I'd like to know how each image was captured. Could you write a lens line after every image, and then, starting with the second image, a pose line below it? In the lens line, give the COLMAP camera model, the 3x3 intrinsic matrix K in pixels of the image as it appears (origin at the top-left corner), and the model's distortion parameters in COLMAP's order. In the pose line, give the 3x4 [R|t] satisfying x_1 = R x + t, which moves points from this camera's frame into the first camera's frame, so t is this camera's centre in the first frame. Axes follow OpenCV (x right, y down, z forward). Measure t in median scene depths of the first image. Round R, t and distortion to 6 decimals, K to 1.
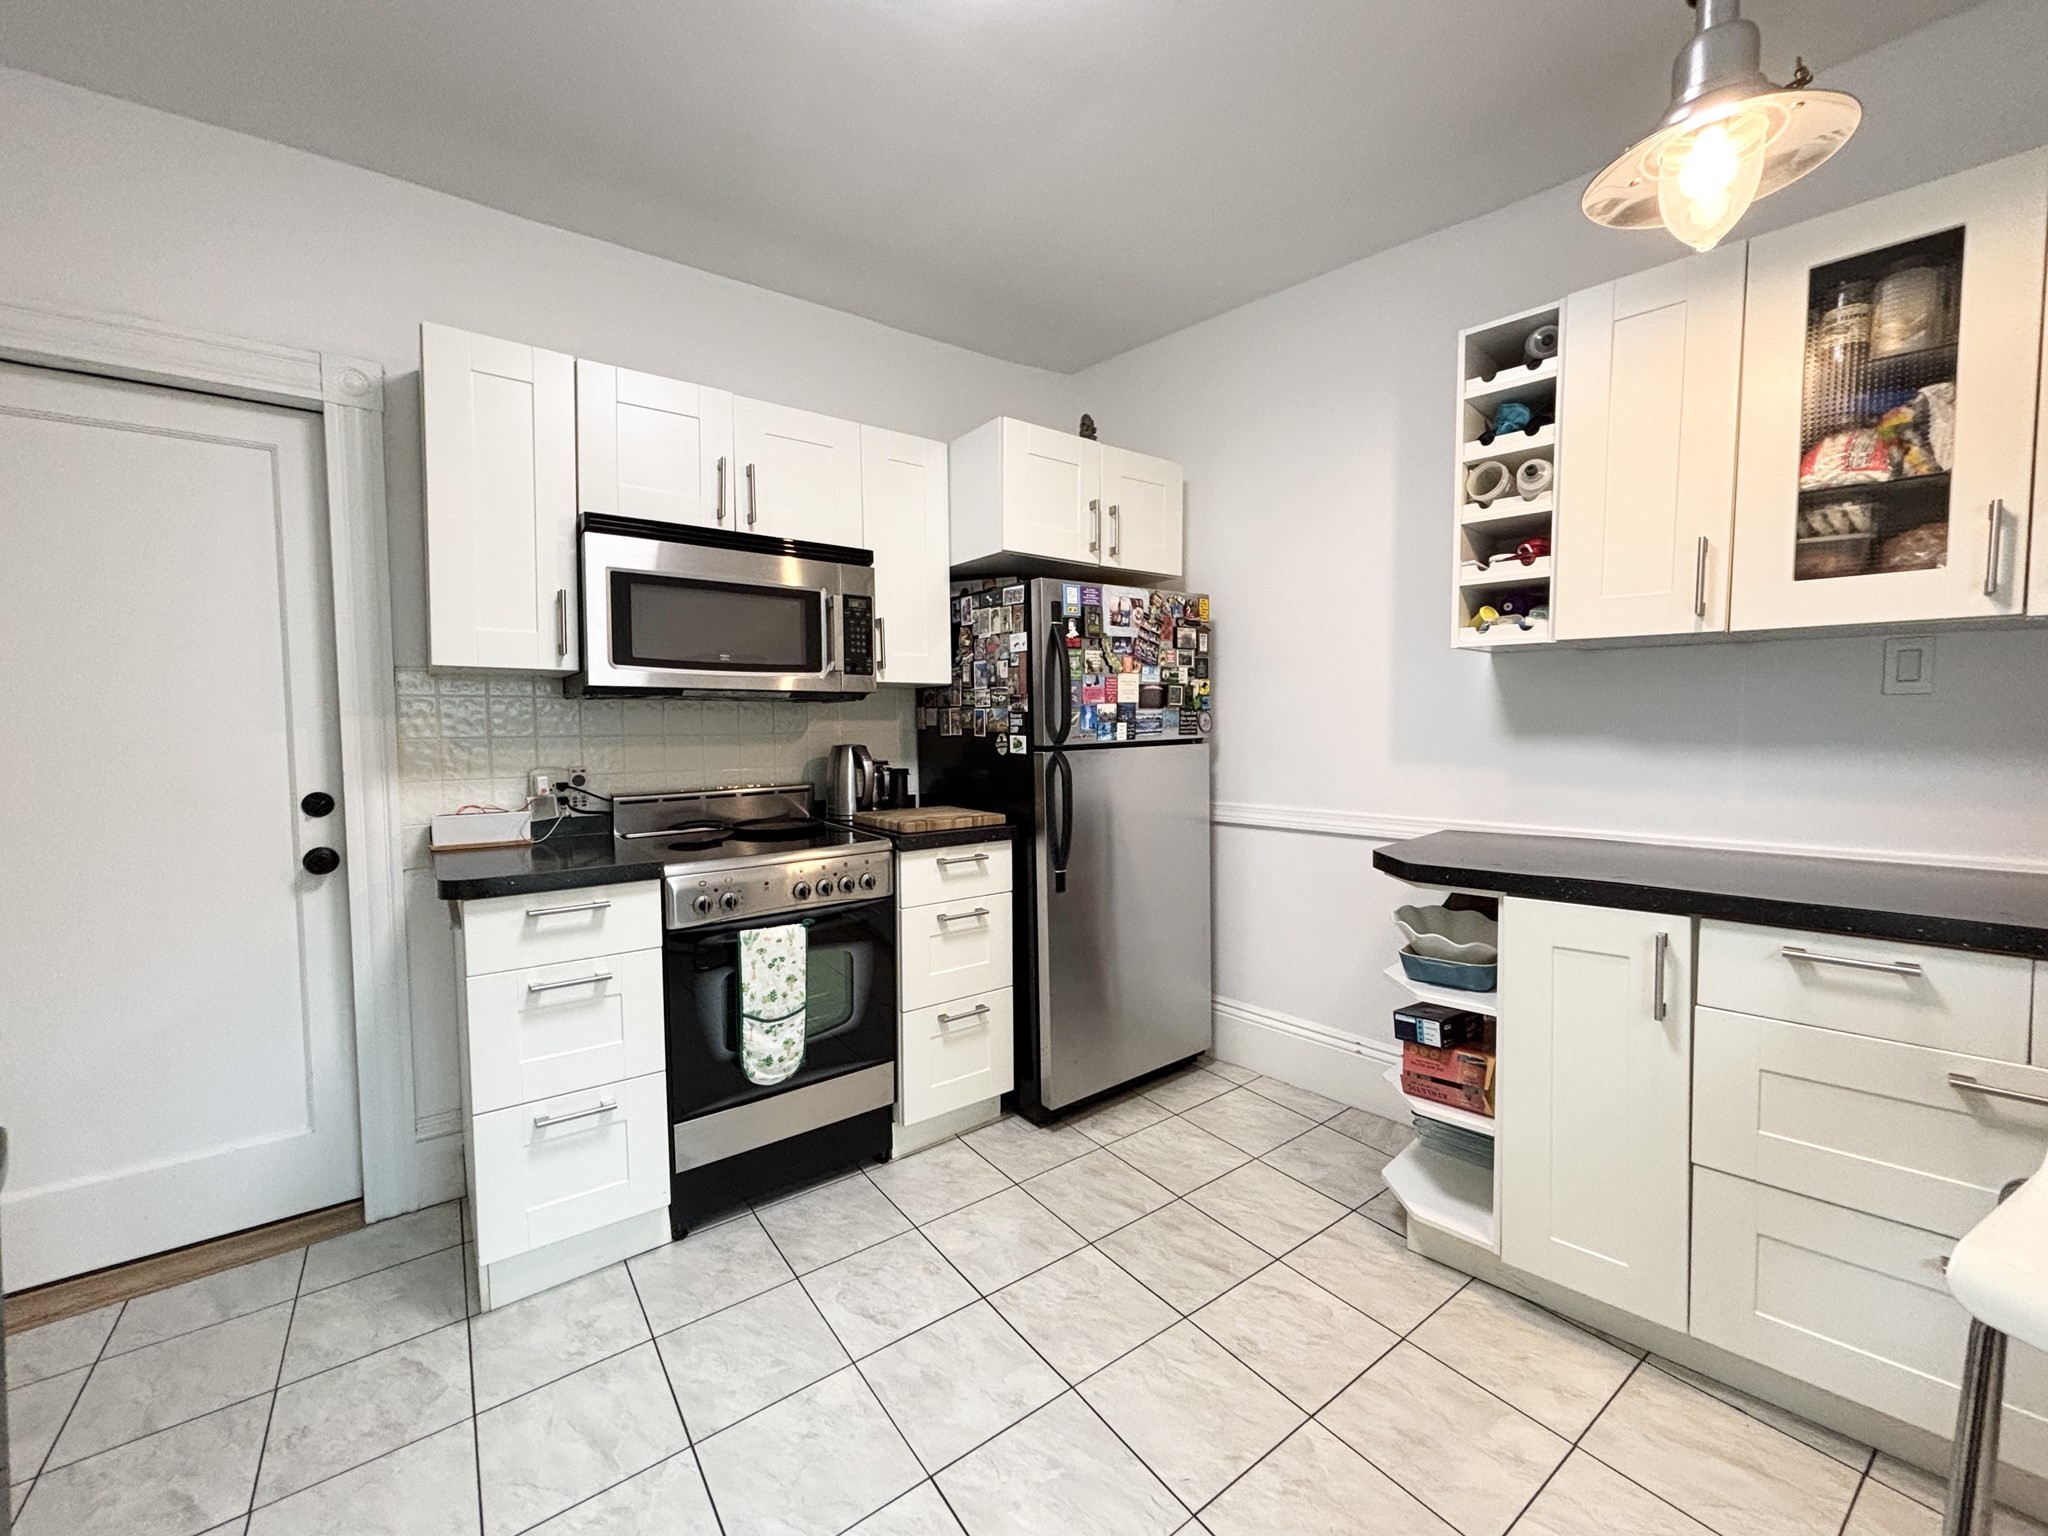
lens RADIAL K [[824.0, 0, 1024.0], [0, 824.0, 768.0], [0, 0, 1]] dist [-0.001105, -0.000063]
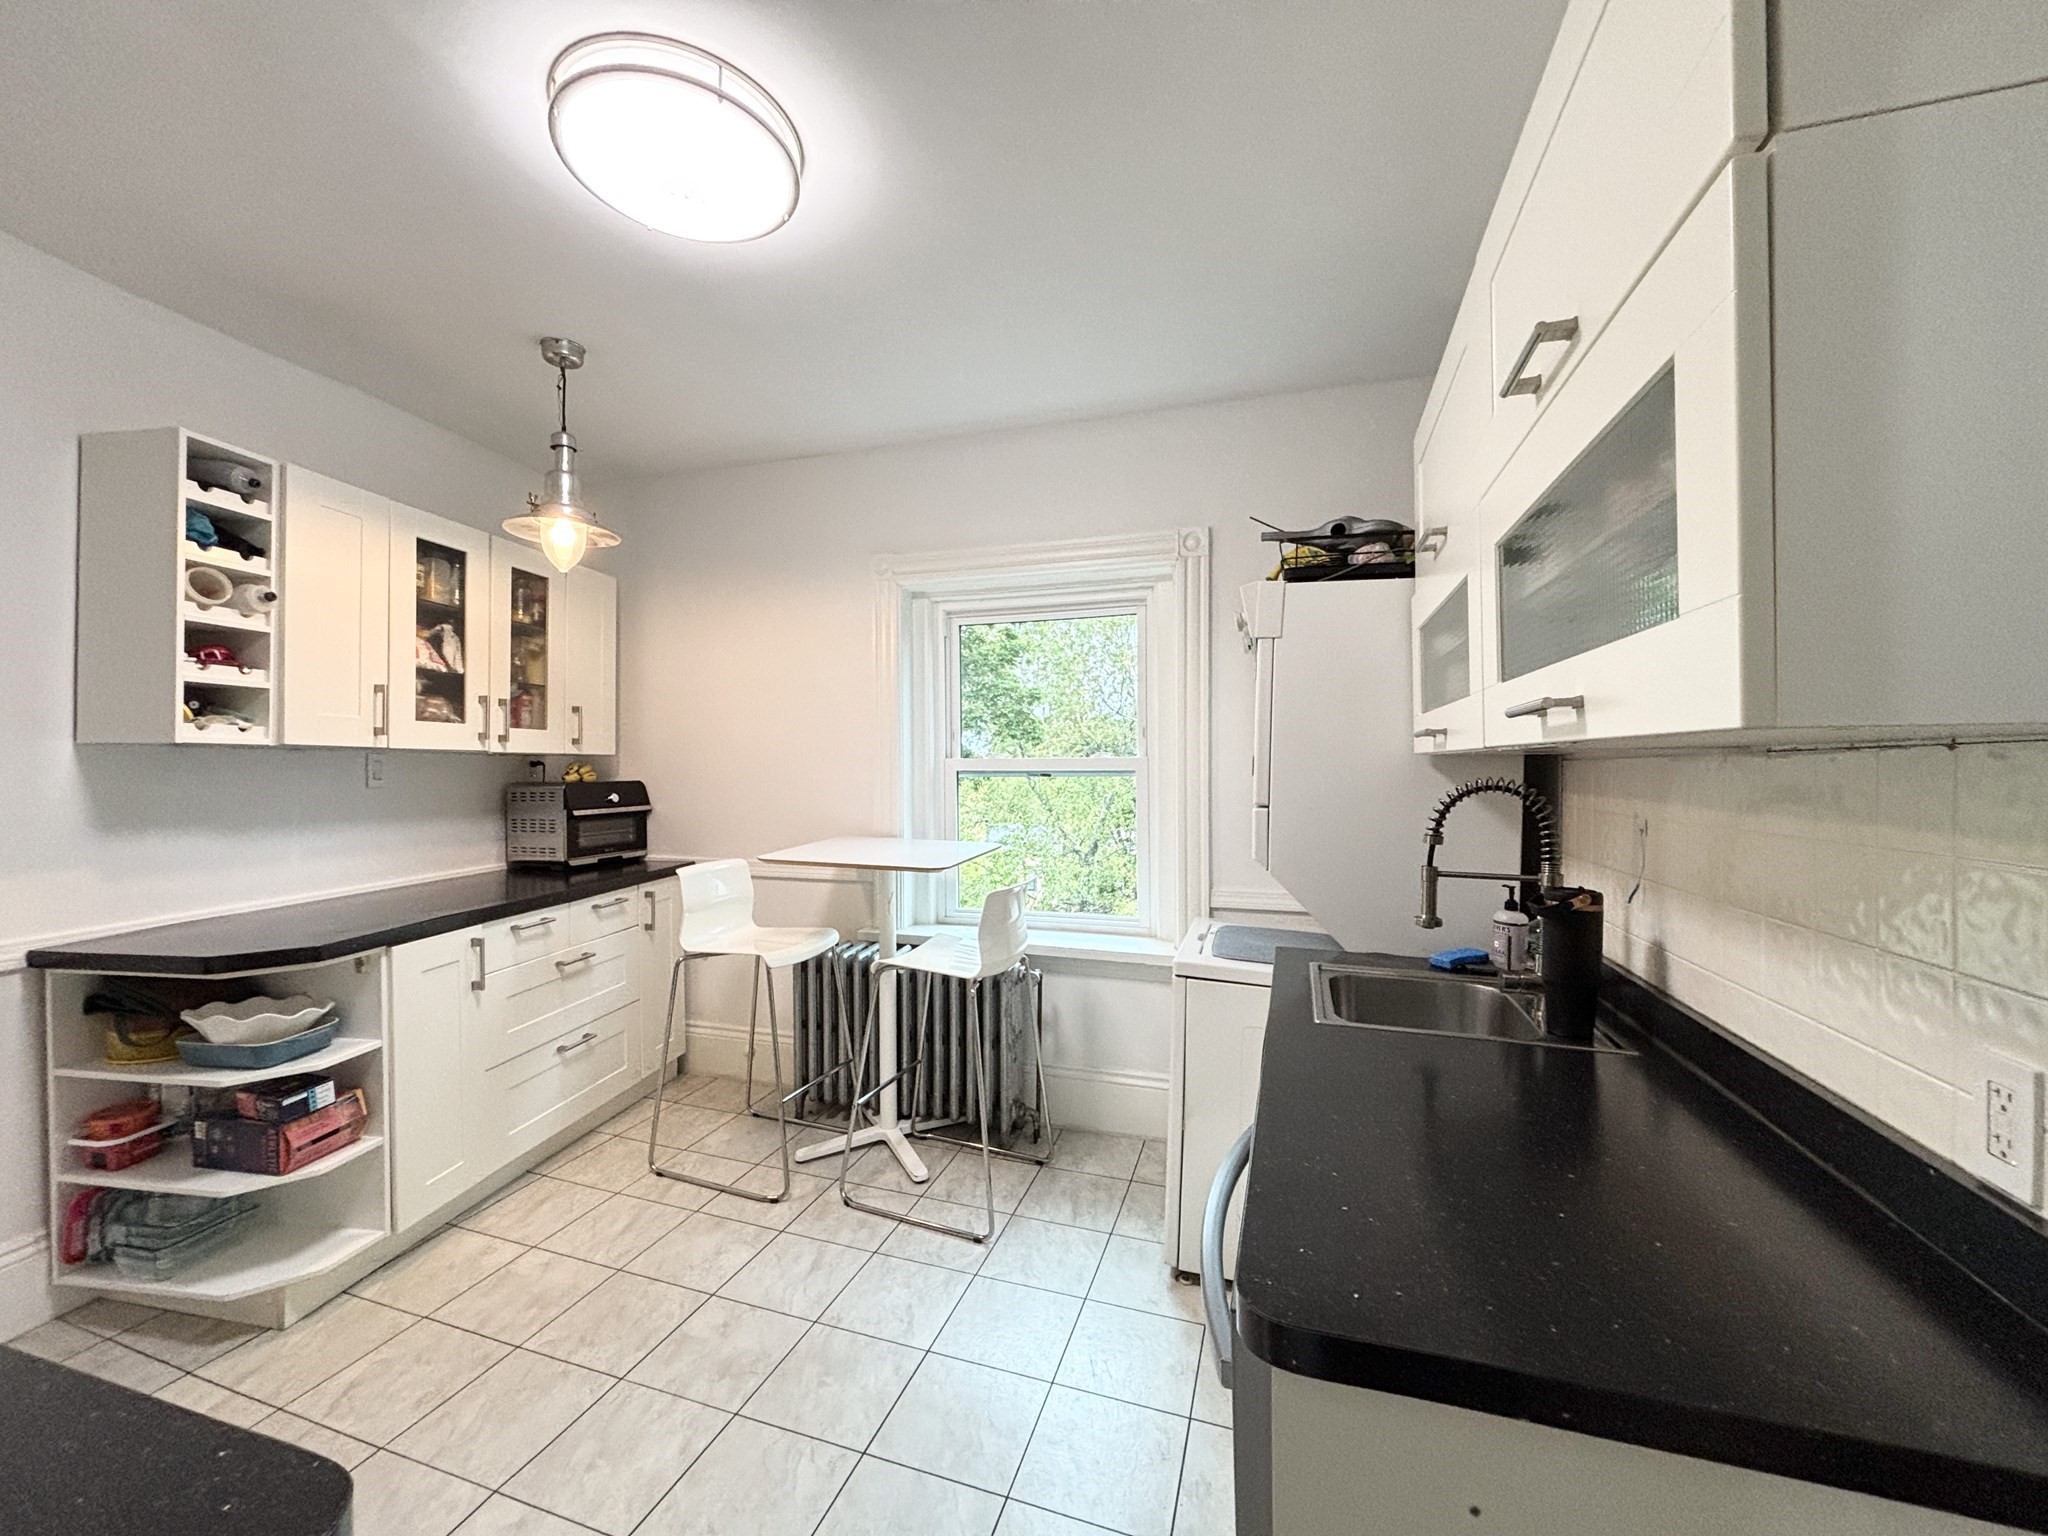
lens RADIAL K [[824.0, 0, 1024.0], [0, 824.0, 768.0], [0, 0, 1]] dist [-0.001105, -0.000063]
pose [[-0.586196, 0.003401, 0.810162, -0.983546], [0.050605, 0.998192, 0.032426, -0.110860], [-0.808587, 0.060006, -0.585309, 0.876938]]
